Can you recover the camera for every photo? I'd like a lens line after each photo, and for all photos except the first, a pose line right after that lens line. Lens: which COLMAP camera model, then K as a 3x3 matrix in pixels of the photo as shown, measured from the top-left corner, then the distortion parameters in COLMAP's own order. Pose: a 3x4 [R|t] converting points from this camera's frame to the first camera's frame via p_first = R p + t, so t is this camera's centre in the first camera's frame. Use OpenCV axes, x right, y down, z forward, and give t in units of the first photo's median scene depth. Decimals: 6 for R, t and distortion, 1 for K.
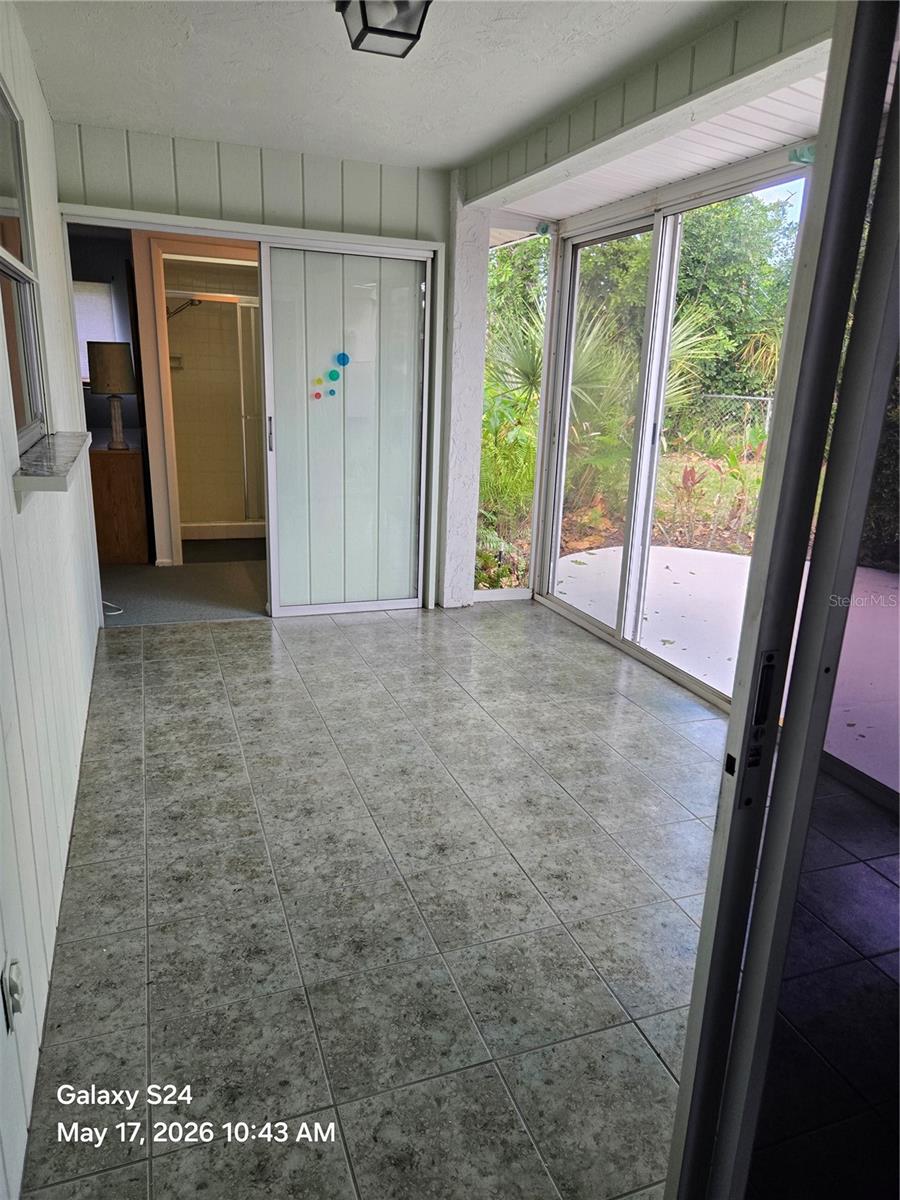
lens RADIAL K [[810.6, 0, 448.0], [0, 810.6, 605.3], [0, 0, 1]] dist [0.061868, -0.050148]
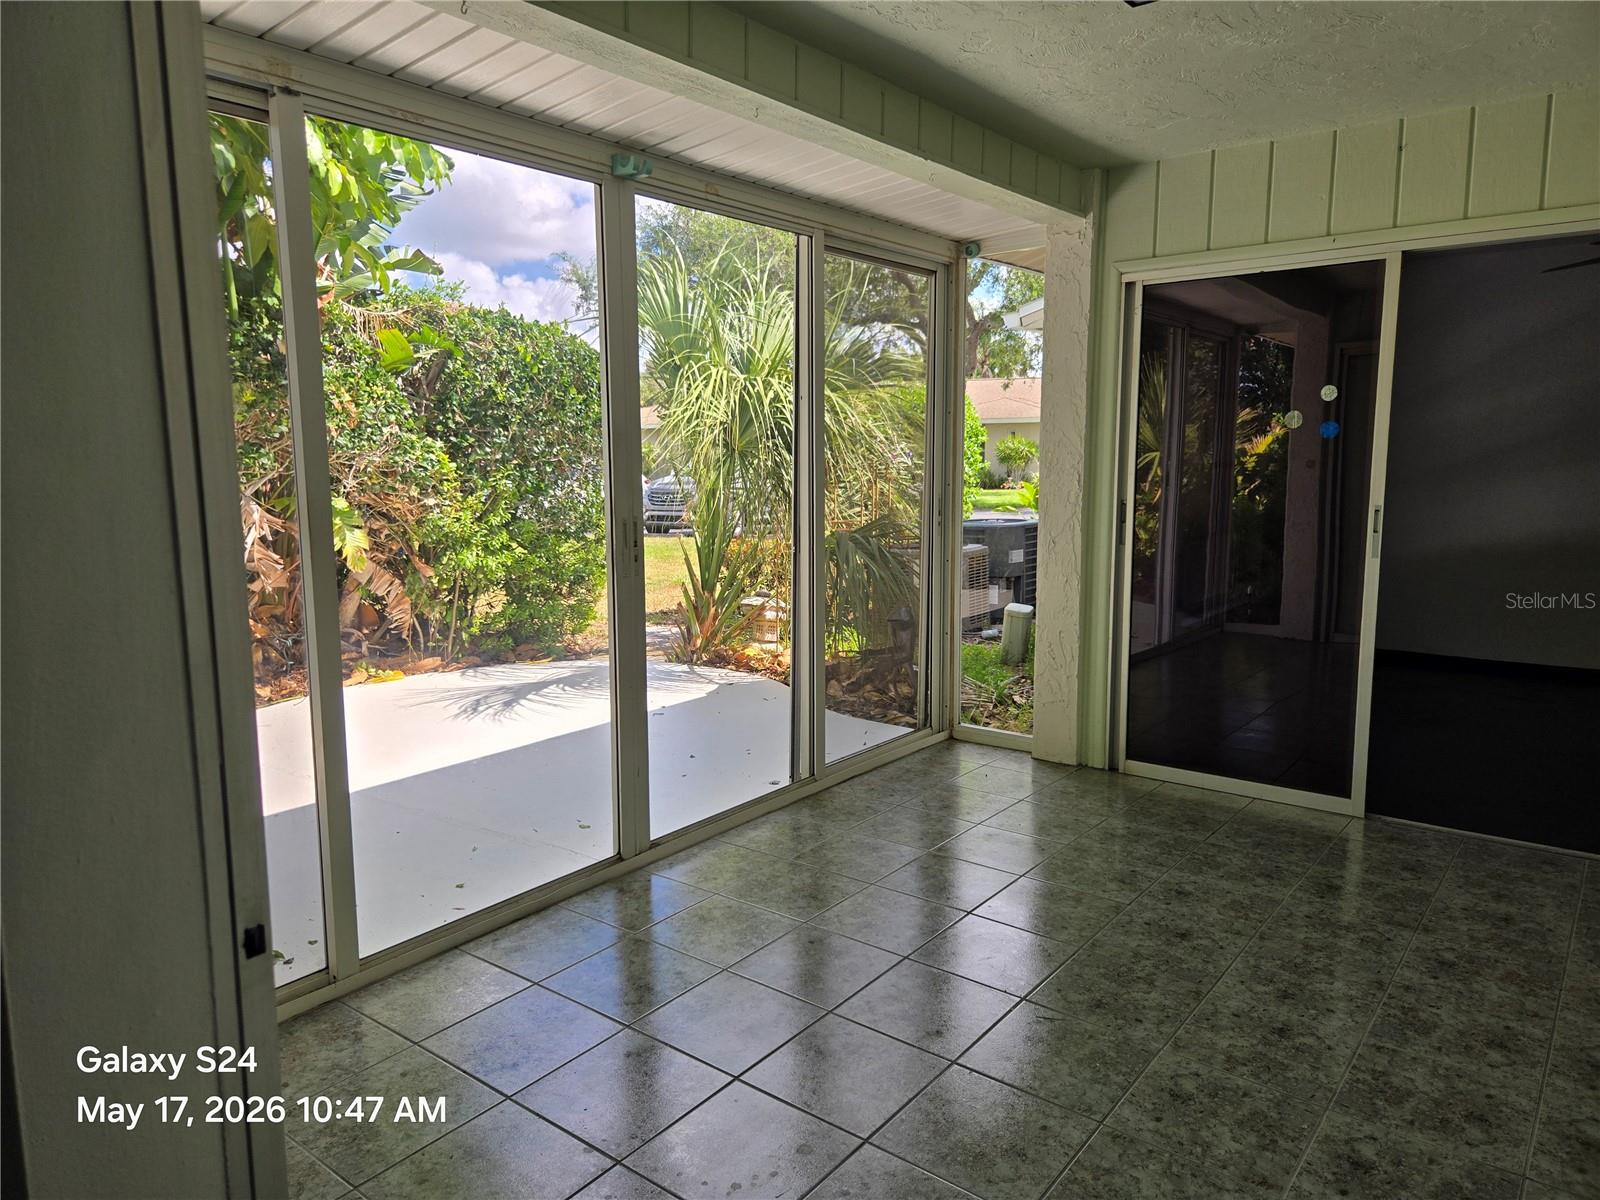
lens RADIAL K [[1080.8, 0, 797.7], [0, 1080.8, 594.4], [0, 0, 1]] dist [0.061868, -0.050148]
pose [[-0.528349, -0.149097, 0.835833, -0.706510], [0.221383, 0.926211, 0.305159, -0.496709], [-0.819656, 0.346270, -0.456355, 1.683122]]
